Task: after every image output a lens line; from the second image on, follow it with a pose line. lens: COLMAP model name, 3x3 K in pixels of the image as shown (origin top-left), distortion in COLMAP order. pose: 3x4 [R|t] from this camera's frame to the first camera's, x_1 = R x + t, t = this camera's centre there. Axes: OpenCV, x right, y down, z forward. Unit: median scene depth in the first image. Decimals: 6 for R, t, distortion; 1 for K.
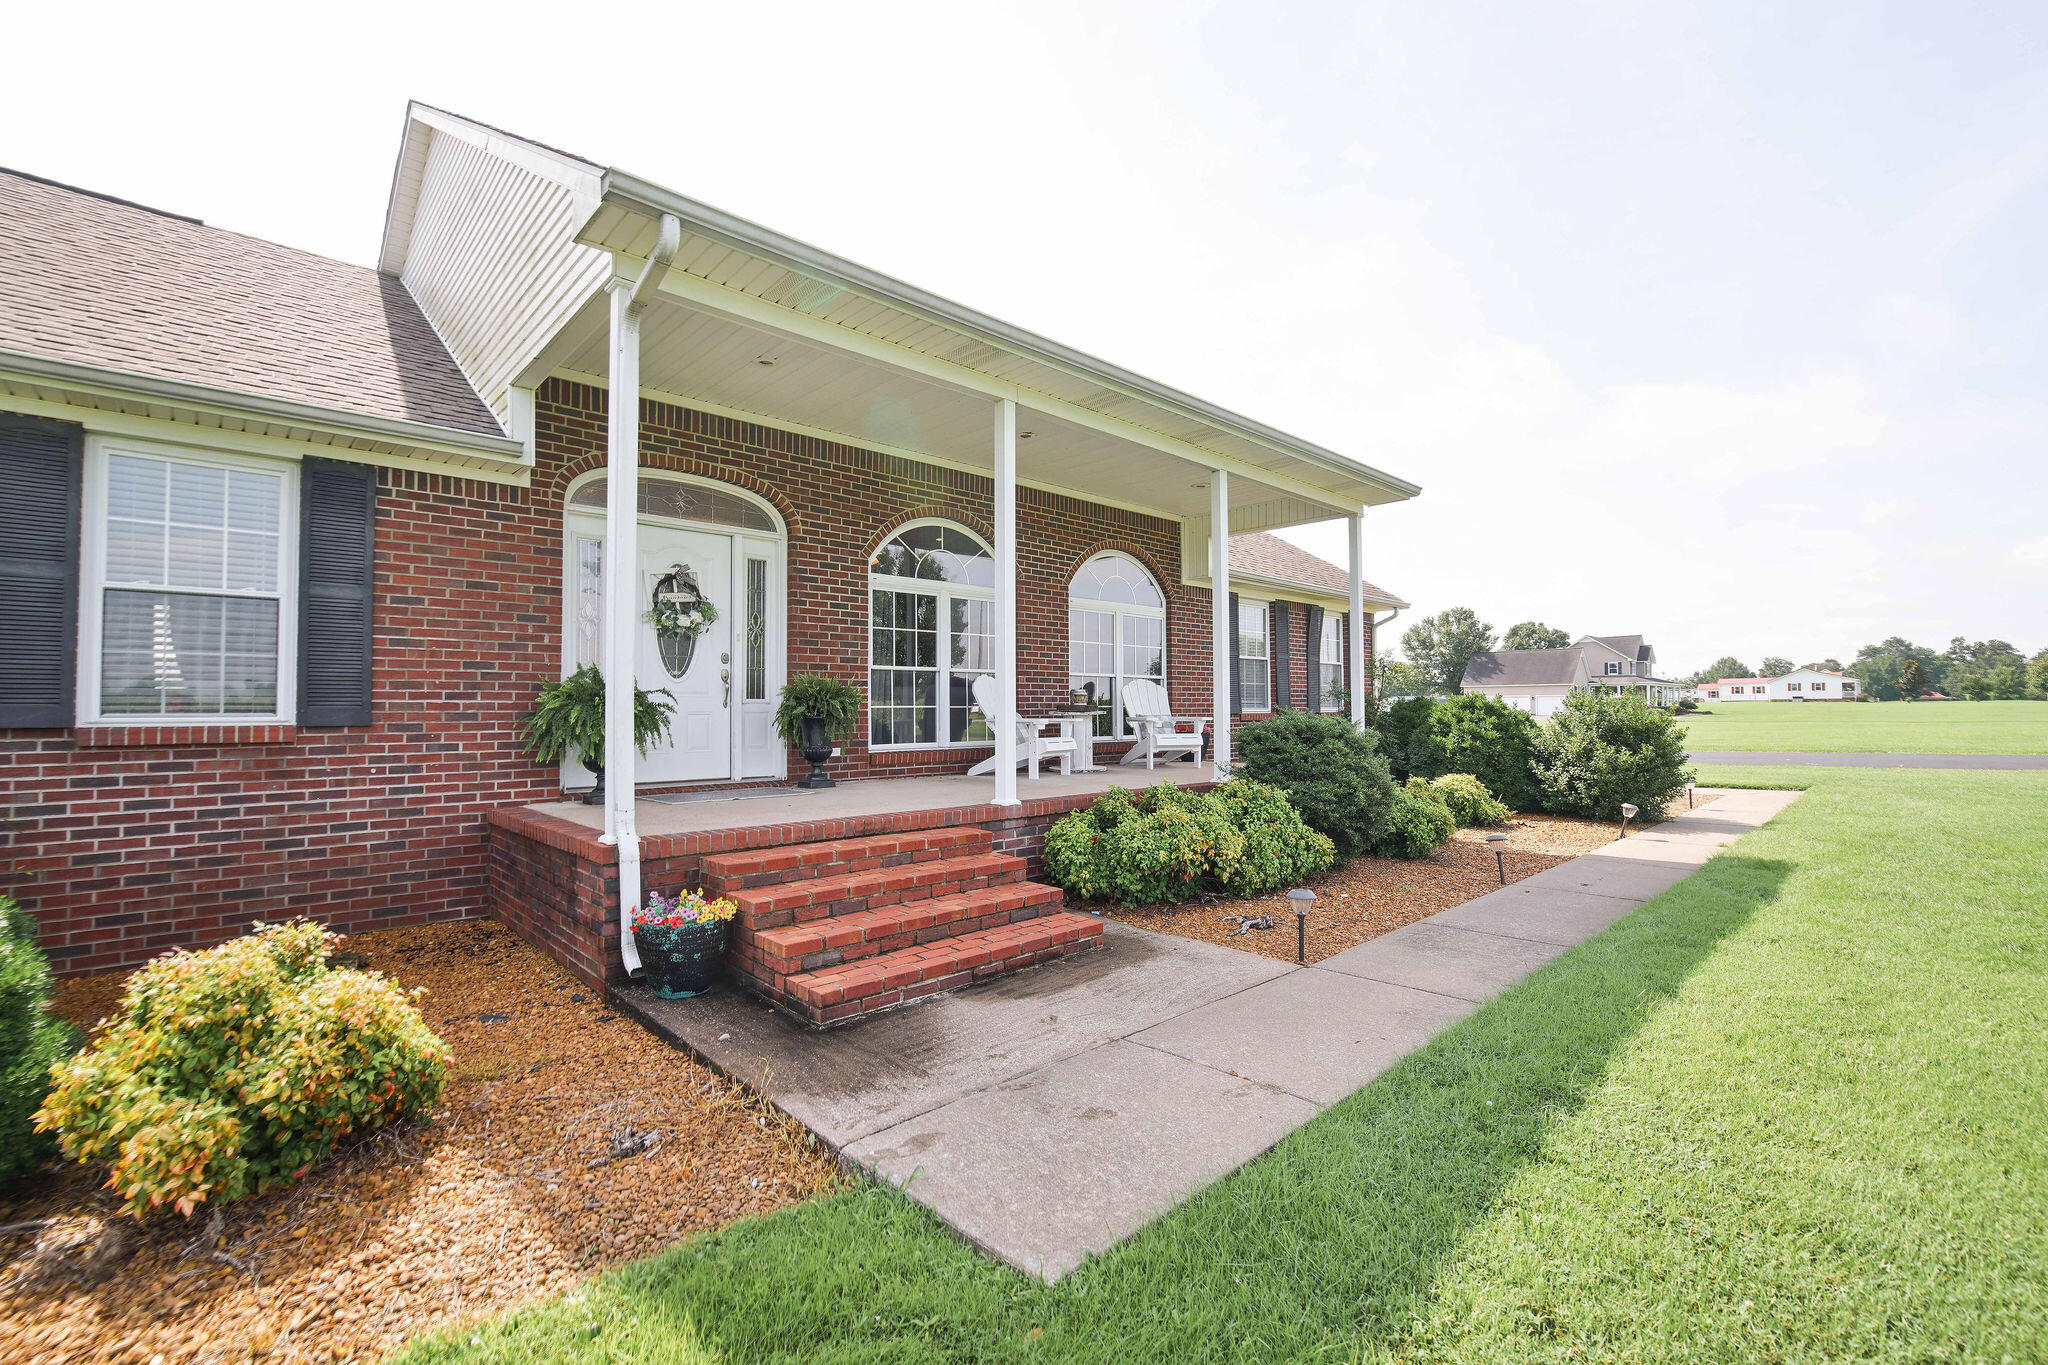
lens RADIAL K [[898.7, 0, 1027.1], [0, 898.7, 676.1], [0, 0, 1]] dist [-0.019530, 0.000131]
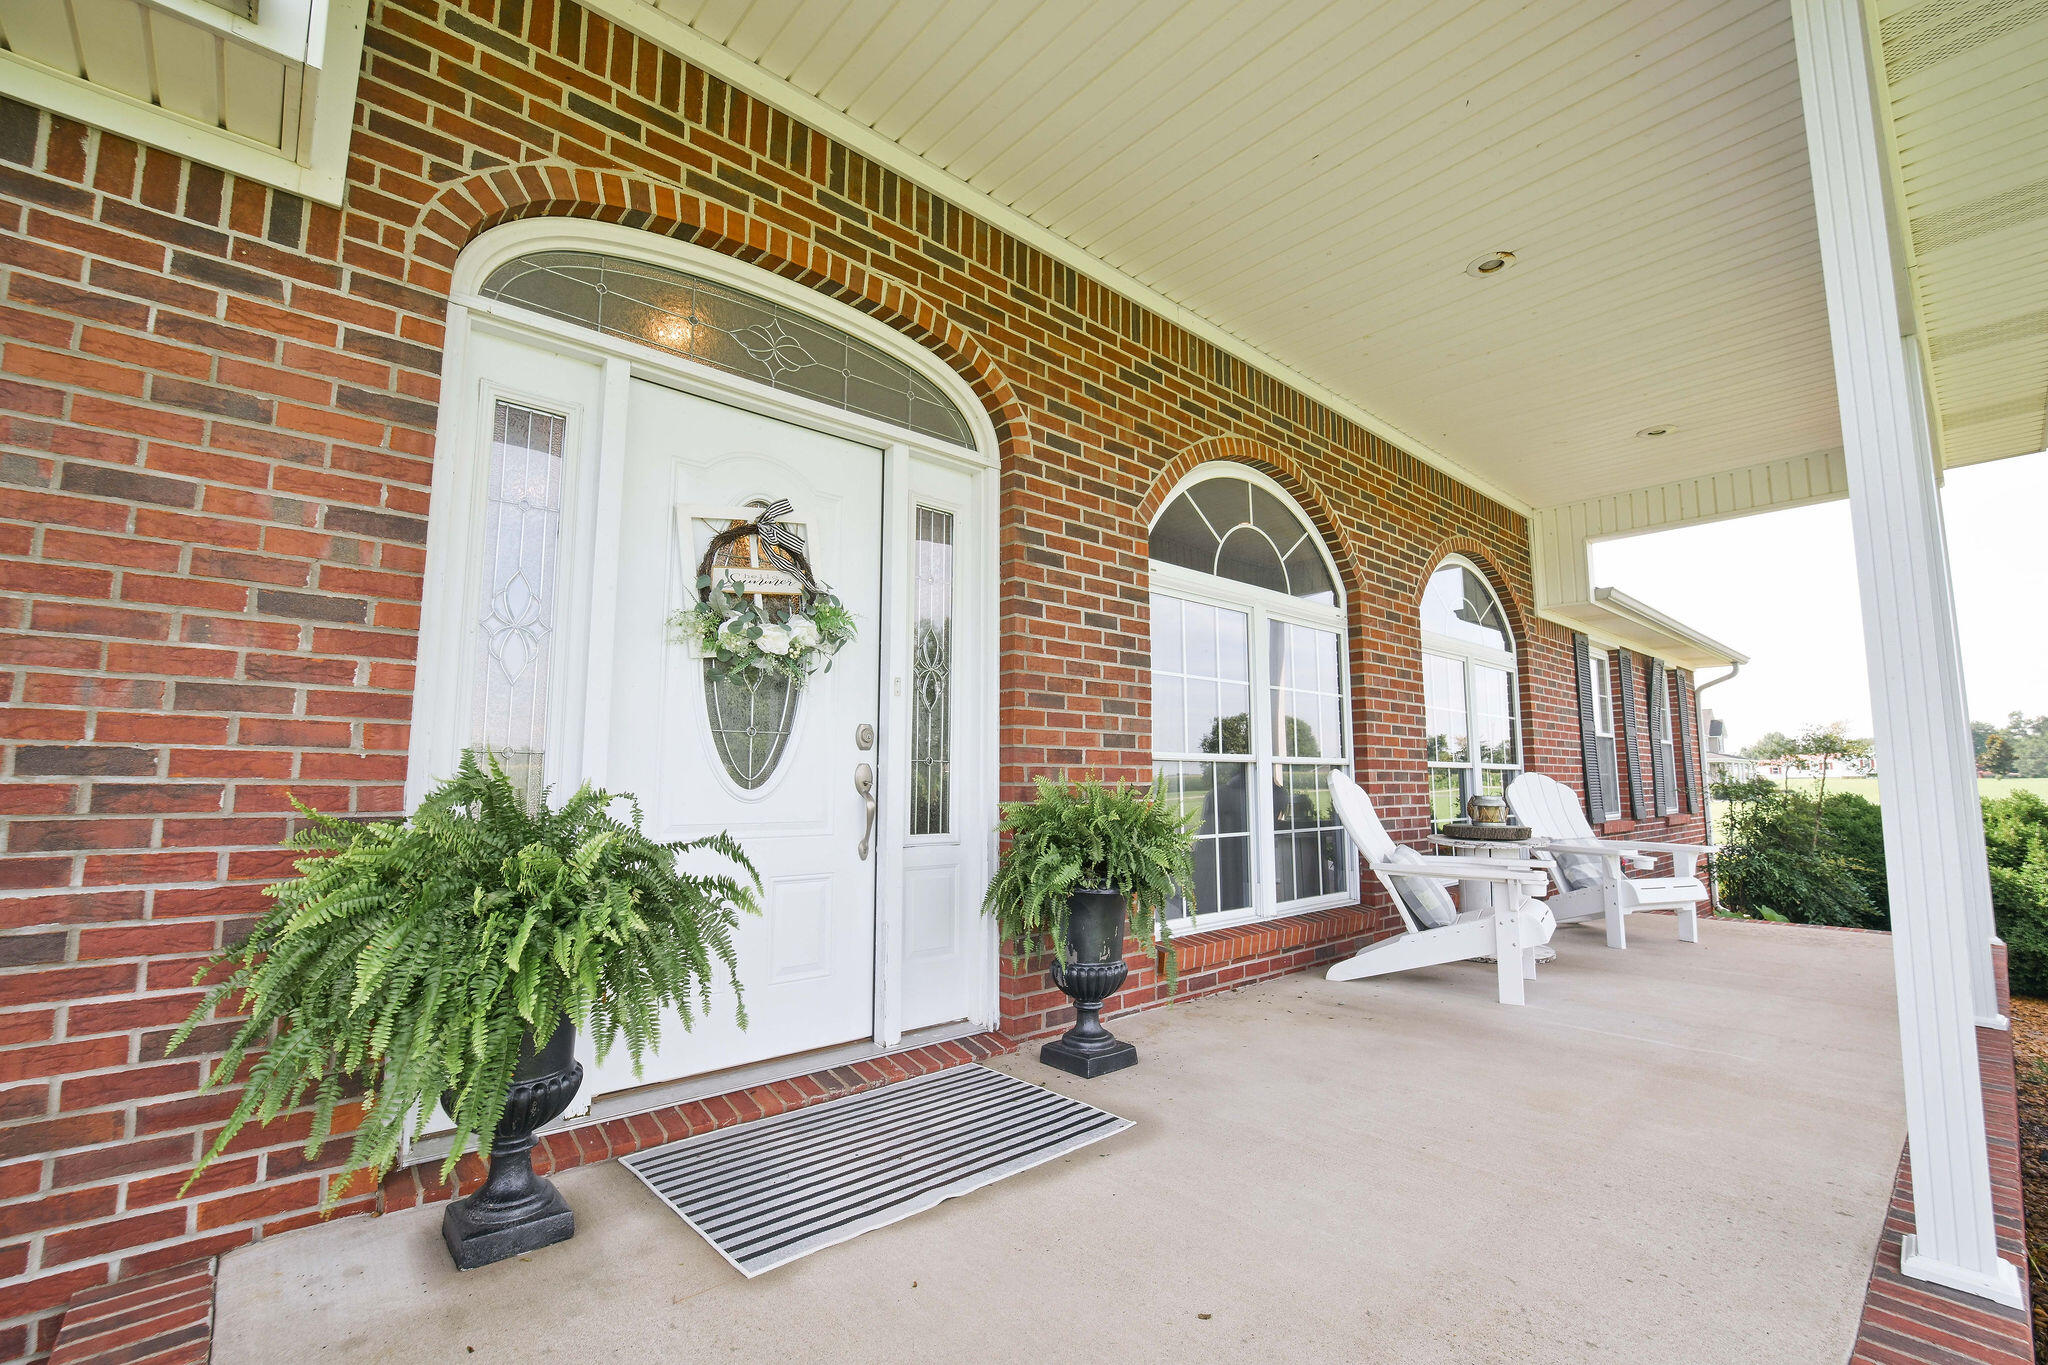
lens RADIAL K [[891.8, 0, 1018.9], [0, 891.8, 658.1], [0, 0, 1]] dist [-0.020031, -0.000085]
pose [[0.999208, 0.000642, -0.039794, -0.242379], [-0.004713, 0.994743, -0.102296, -0.013765], [0.039520, 0.102402, 0.993958, 0.576239]]
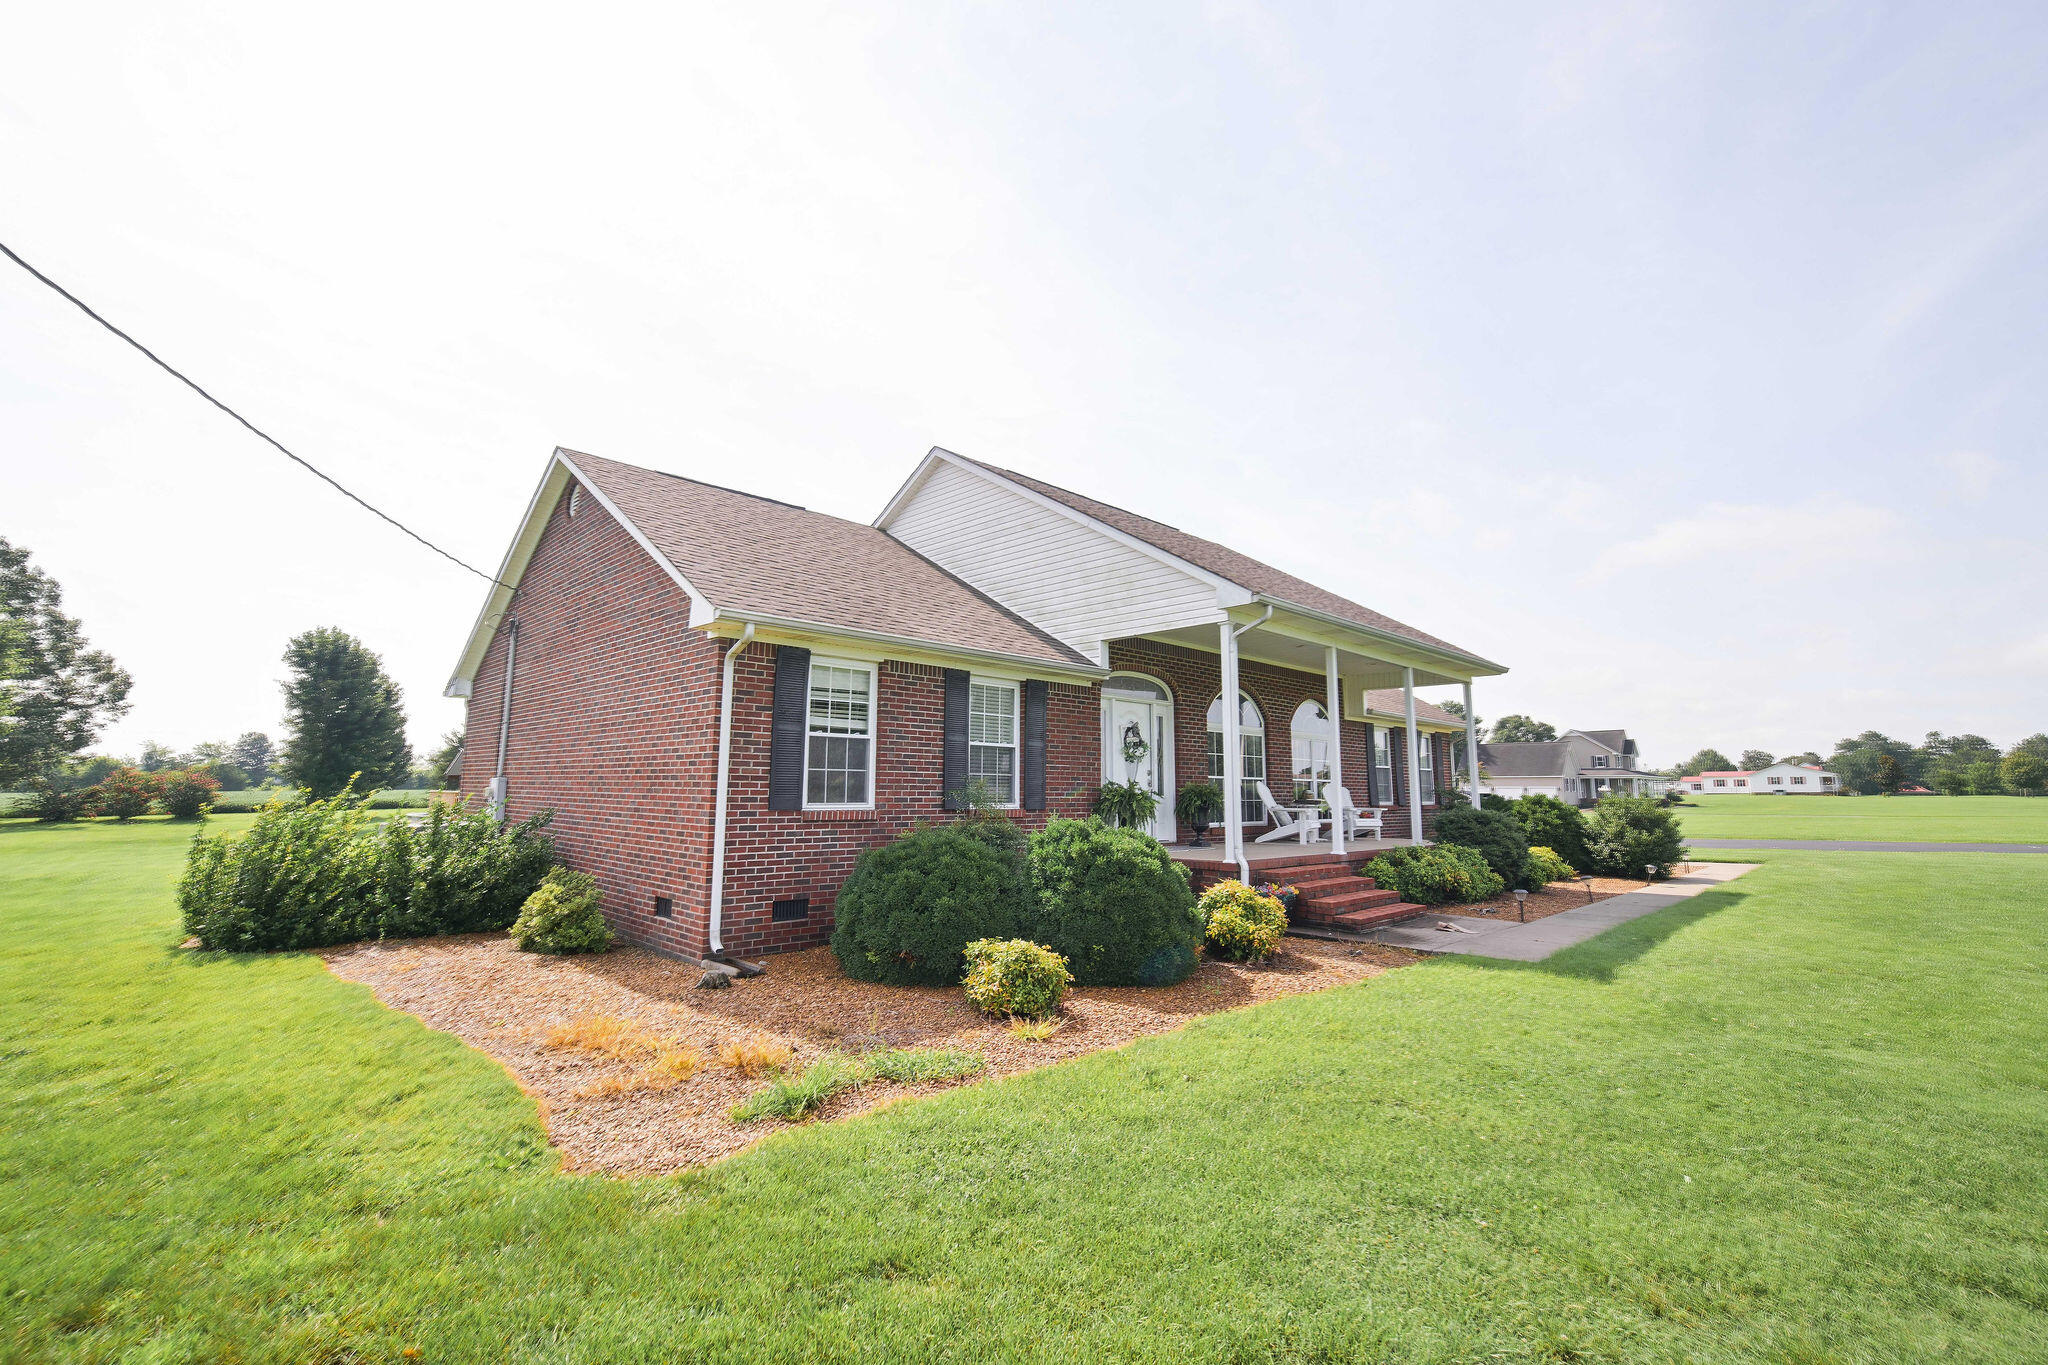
lens RADIAL K [[891.8, 0, 1018.9], [0, 891.8, 658.1], [0, 0, 1]] dist [-0.020031, -0.000085]
pose [[0.999880, 0.014789, 0.004719, -0.587743], [-0.014161, 0.993492, -0.113018, -0.041048], [-0.006360, 0.112937, 0.993582, -0.762533]]
